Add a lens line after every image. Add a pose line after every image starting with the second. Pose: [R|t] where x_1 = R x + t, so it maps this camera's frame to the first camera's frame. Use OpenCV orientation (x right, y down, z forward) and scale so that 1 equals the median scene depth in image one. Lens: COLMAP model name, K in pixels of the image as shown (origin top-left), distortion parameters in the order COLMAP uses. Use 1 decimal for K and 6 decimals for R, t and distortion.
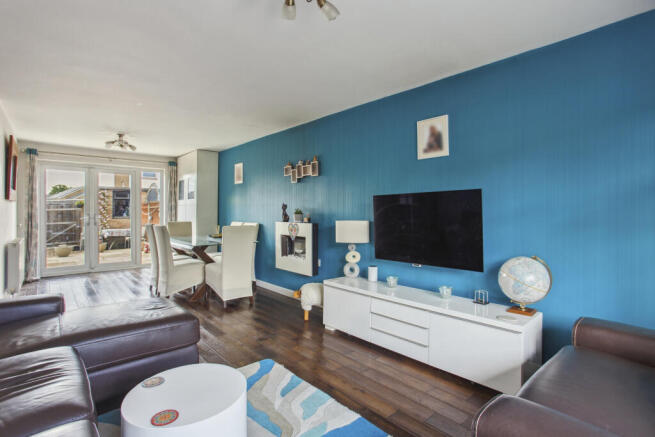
lens RADIAL K [[327.4, 0, 328.0], [0, 327.4, 211.6], [0, 0, 1]] dist [-0.029548, 0.000932]
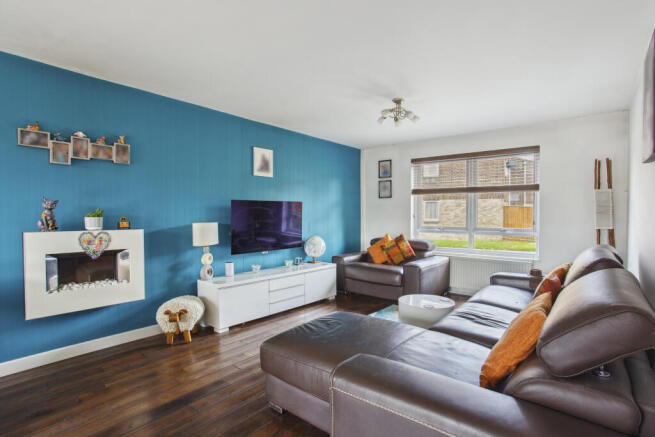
lens RADIAL K [[327.4, 0, 328.2], [0, 327.4, 219.4], [0, 0, 1]] dist [-0.029548, 0.000932]
pose [[-0.139468, -0.014945, 0.990114, -0.979959], [-0.003221, 0.999888, 0.014639, 0.001647], [-0.990221, -0.001147, -0.139501, 0.787224]]
